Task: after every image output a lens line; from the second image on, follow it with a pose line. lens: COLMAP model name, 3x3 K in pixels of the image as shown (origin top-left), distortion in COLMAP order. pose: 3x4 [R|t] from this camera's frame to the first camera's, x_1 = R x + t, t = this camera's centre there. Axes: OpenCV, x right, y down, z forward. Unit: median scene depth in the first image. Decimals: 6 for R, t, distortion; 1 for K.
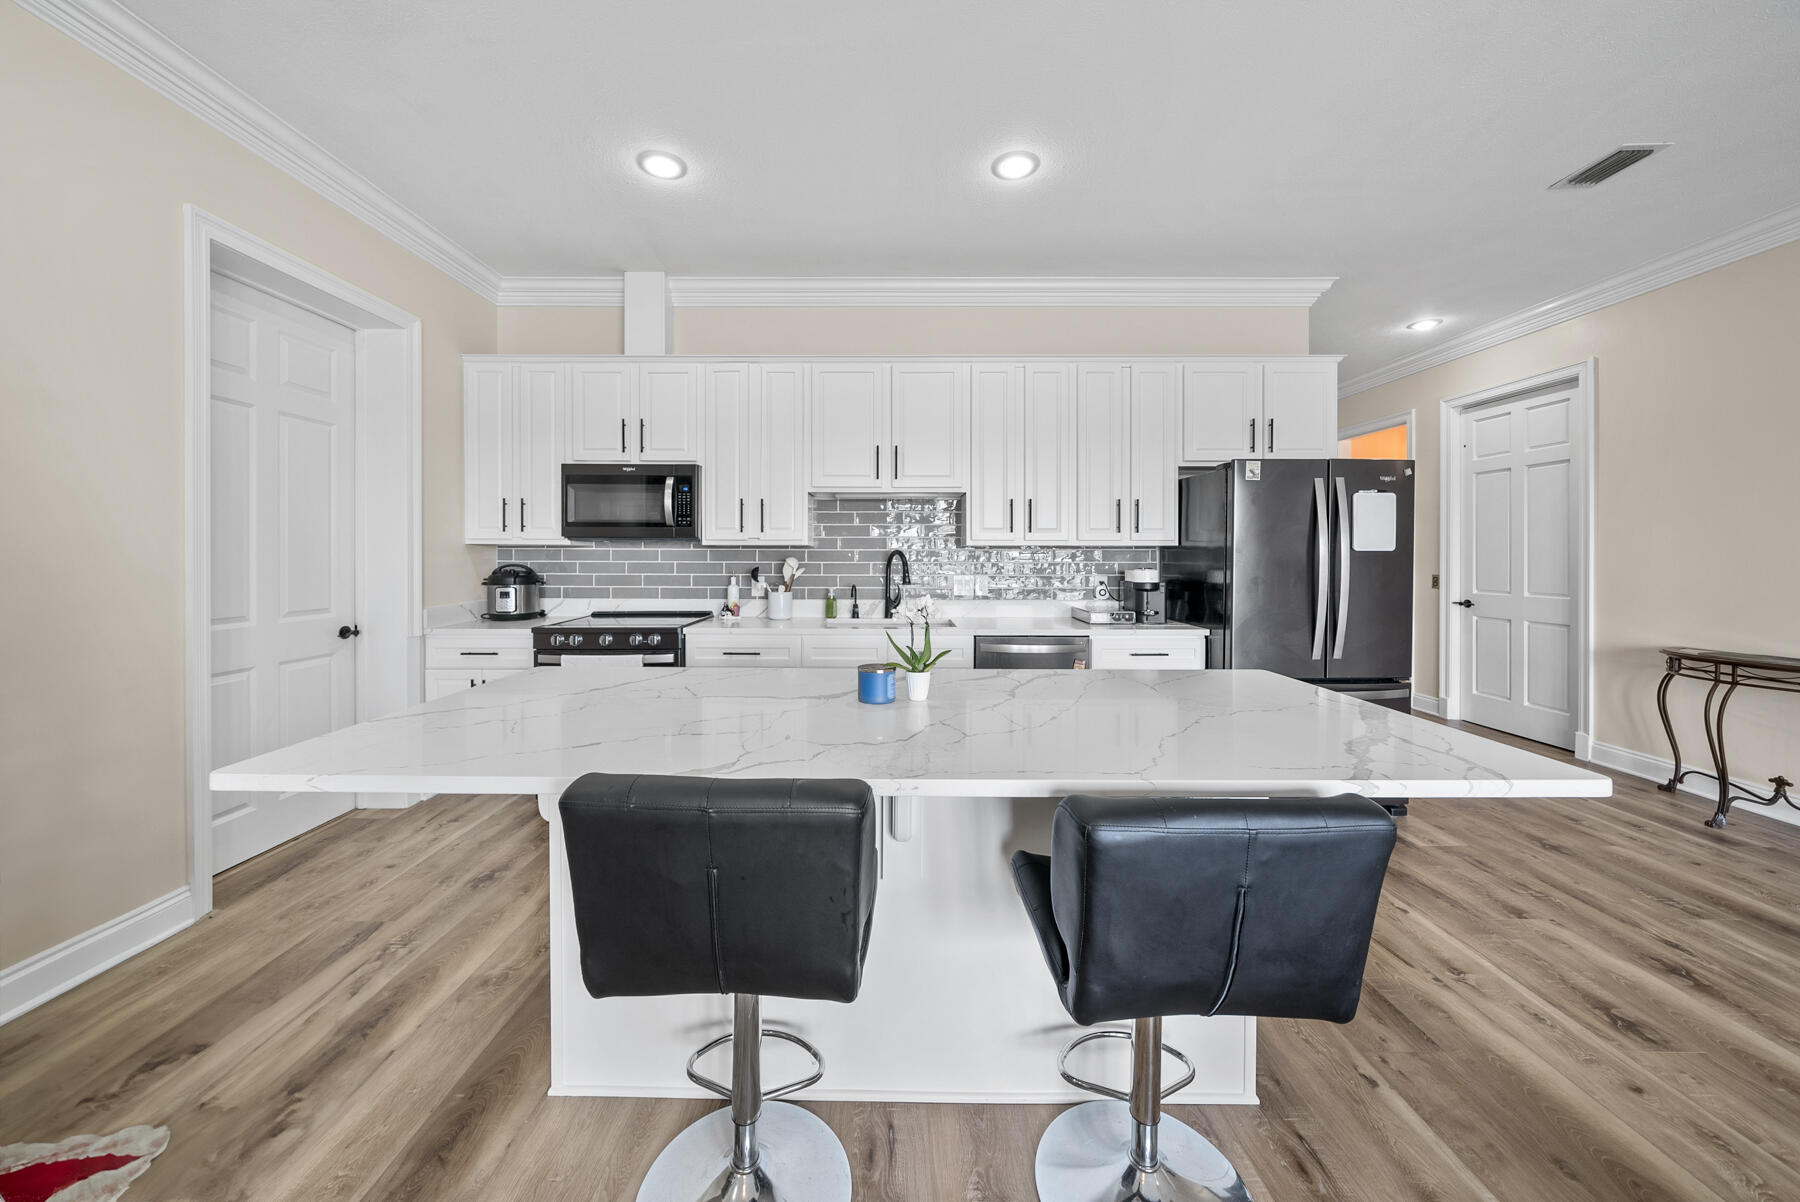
lens RADIAL K [[636.0, 0, 893.0], [0, 636.0, 554.7], [0, 0, 1]] dist [0.000145, 0.000041]
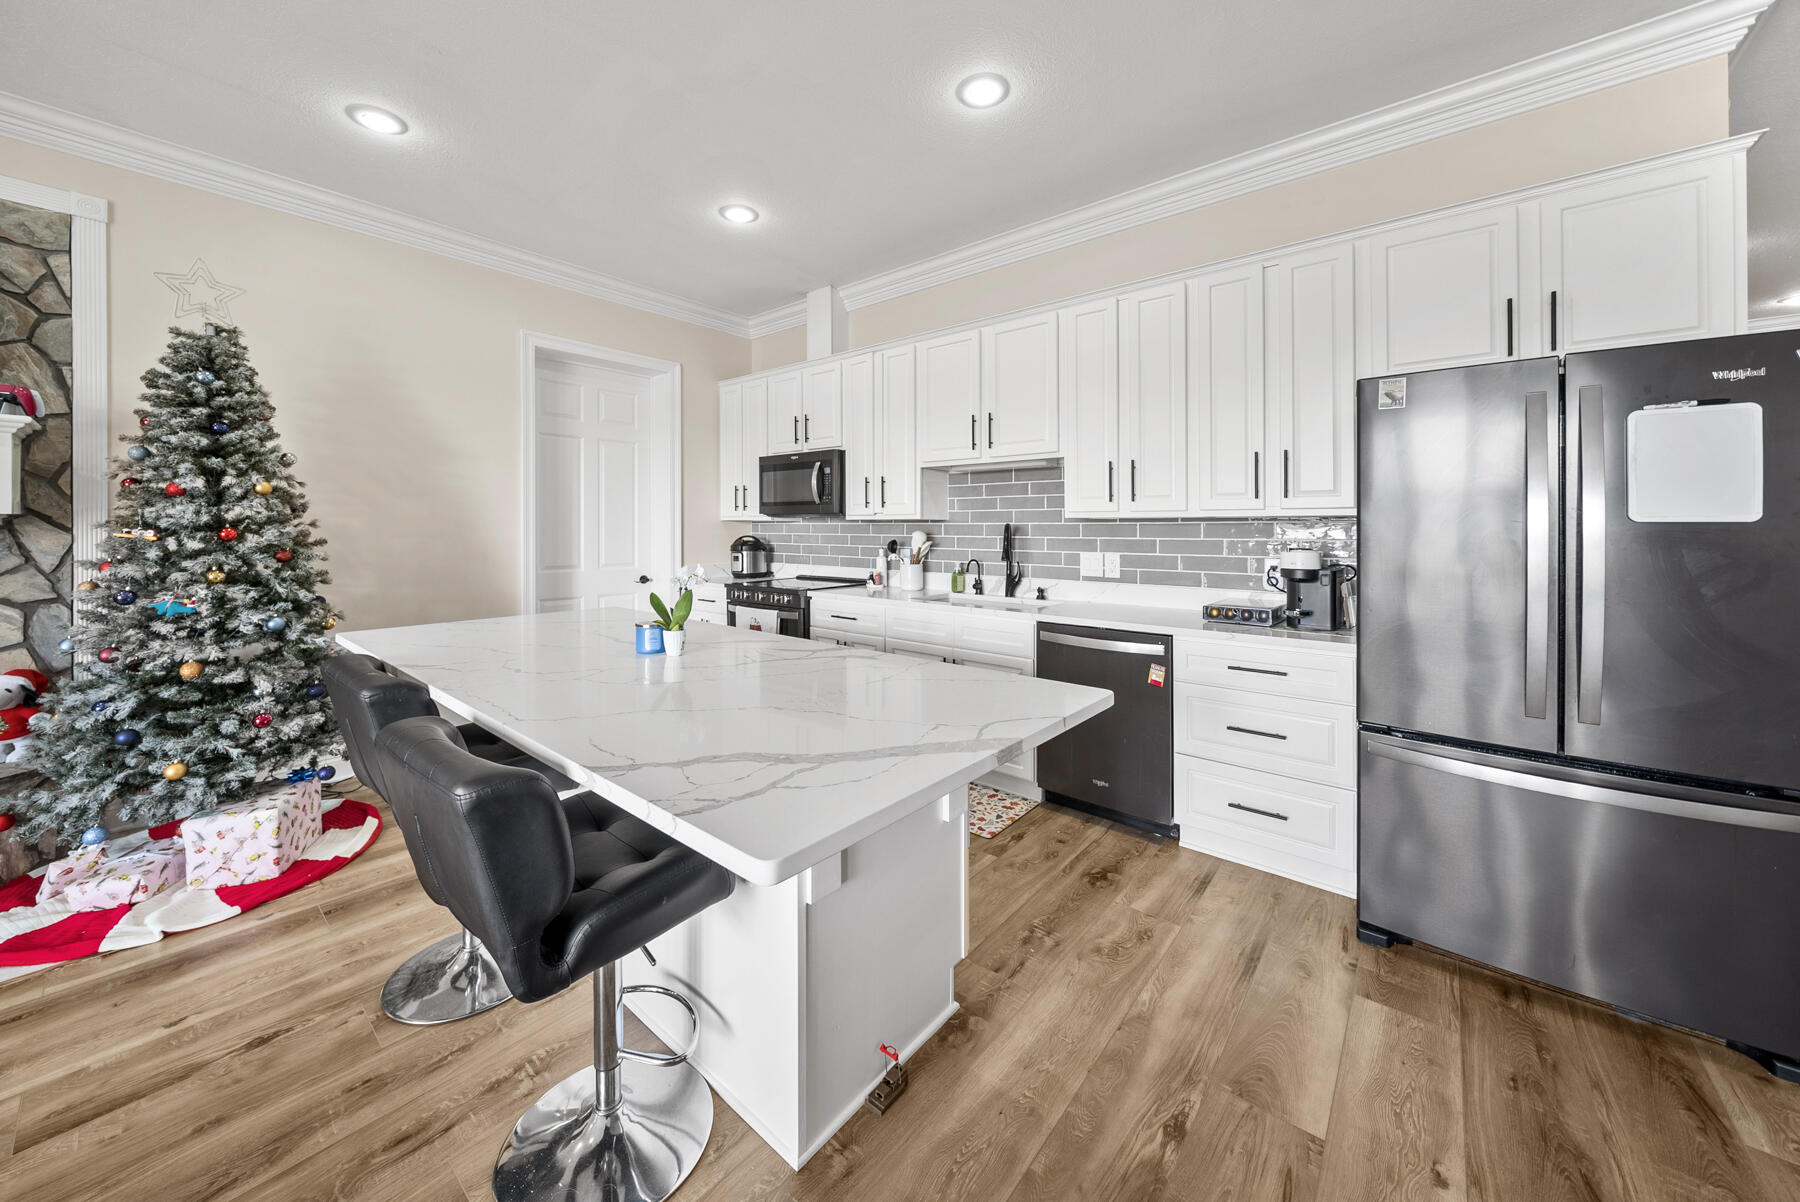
lens RADIAL K [[646.7, 0, 894.2], [0, 646.7, 522.7], [0, 0, 1]] dist [-0.007065, -0.000058]
pose [[0.770813, -0.004250, -0.637048, 0.495941], [-0.001646, 0.999961, -0.008664, -0.000387], [0.637060, 0.007727, 0.770776, 0.171367]]
